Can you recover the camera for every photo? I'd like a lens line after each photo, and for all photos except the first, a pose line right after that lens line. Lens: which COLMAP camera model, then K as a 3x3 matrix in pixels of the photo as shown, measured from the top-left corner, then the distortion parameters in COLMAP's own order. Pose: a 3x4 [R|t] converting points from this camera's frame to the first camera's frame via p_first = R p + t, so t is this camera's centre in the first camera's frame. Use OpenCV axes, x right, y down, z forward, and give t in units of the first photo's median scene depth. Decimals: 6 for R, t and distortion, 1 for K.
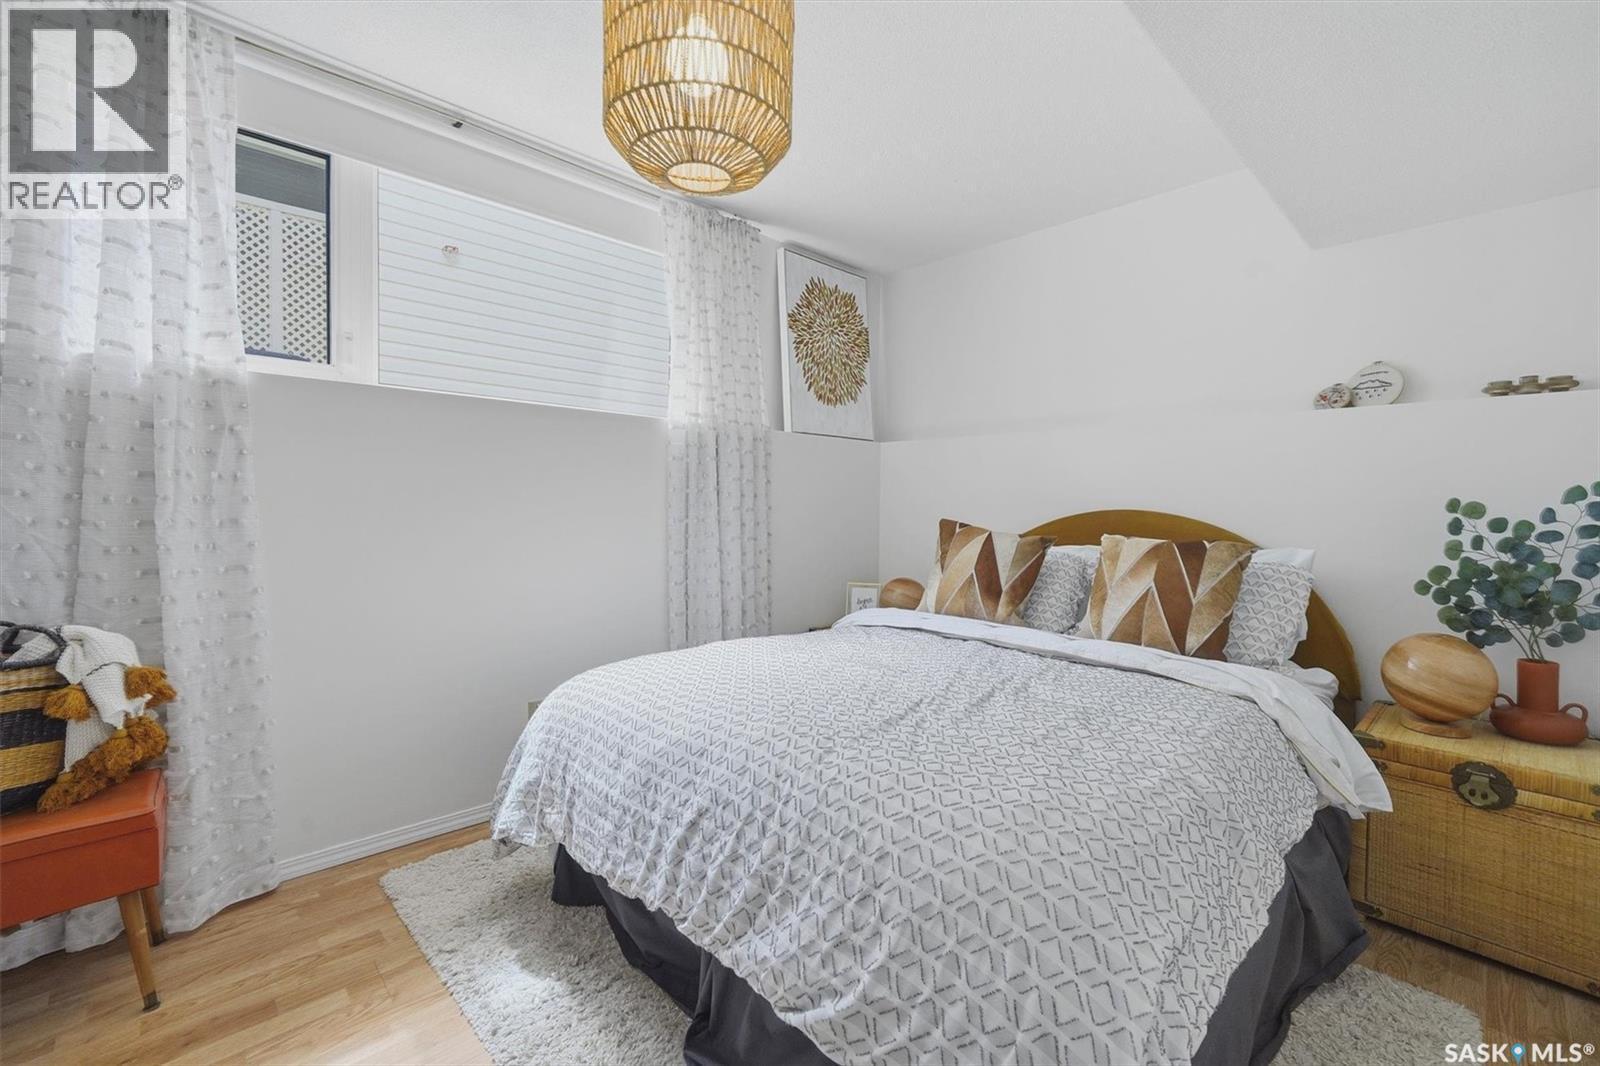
lens RADIAL K [[661.5, 0, 796.8], [0, 661.5, 511.0], [0, 0, 1]] dist [-0.001263, -0.000067]
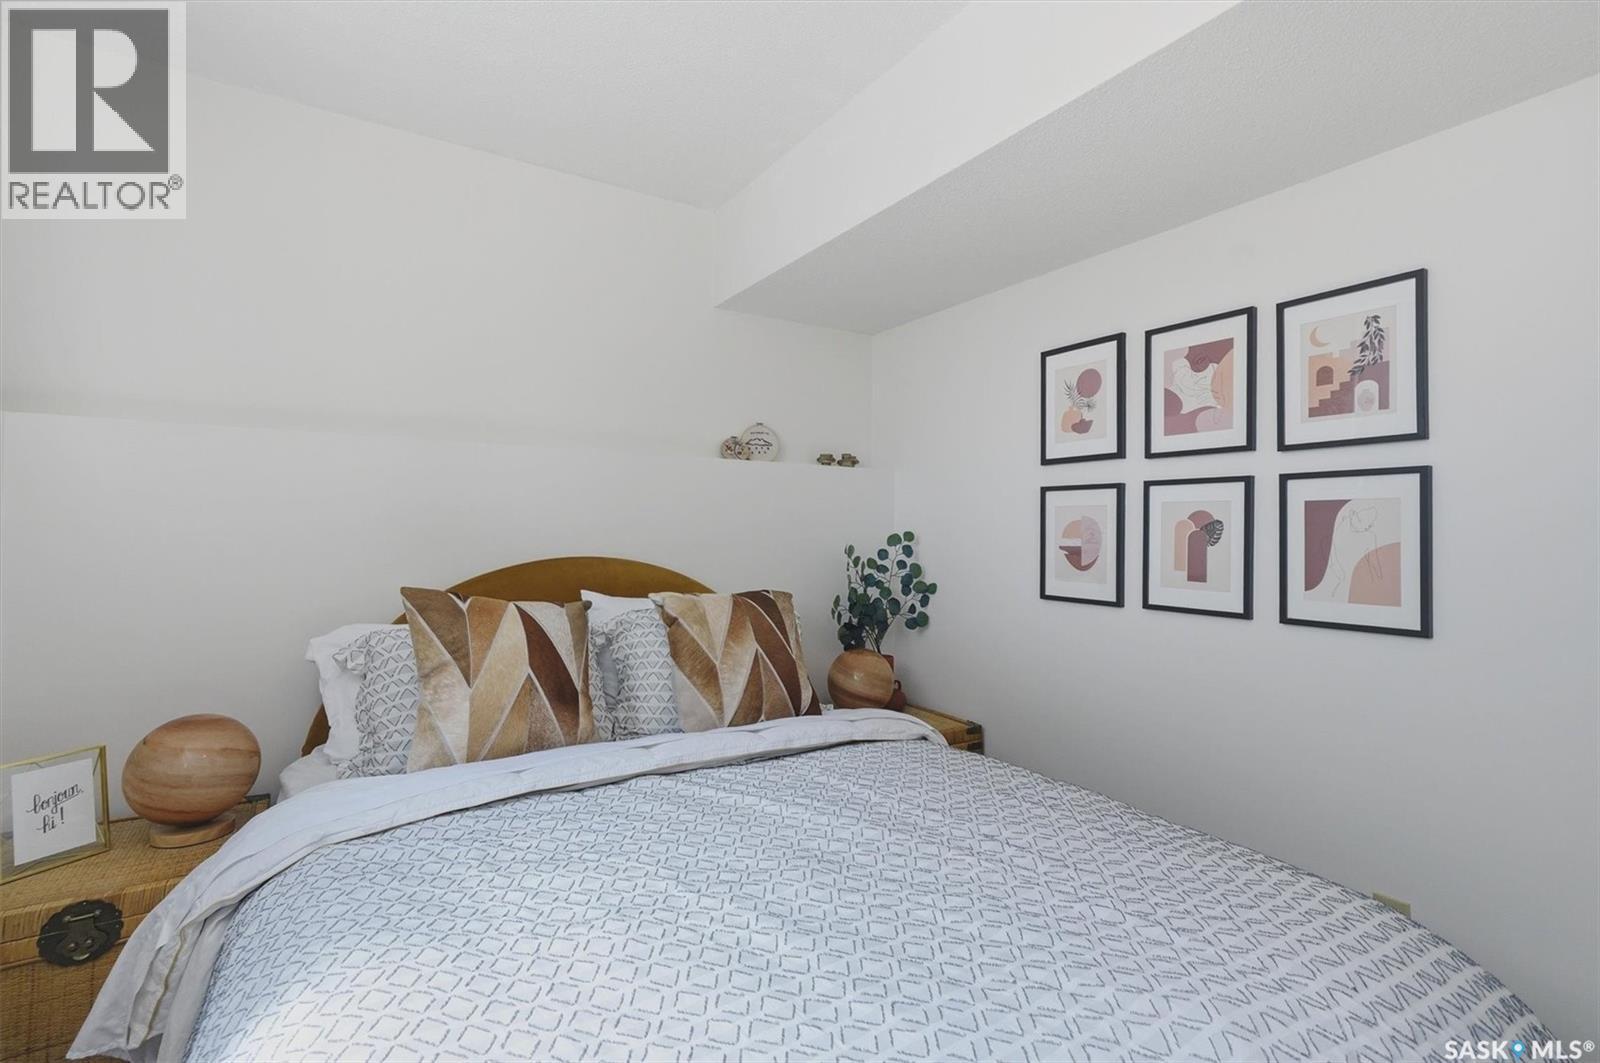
lens RADIAL K [[723.6, 0, 800.0], [0, 723.6, 531.5], [0, 0, 1]] dist [0.000882, 0.000033]
pose [[0.196990, 0.003679, 0.980399, -0.386796], [0.010993, 0.999922, -0.005961, -0.031423], [-0.980344, 0.011952, 0.196934, 0.766067]]
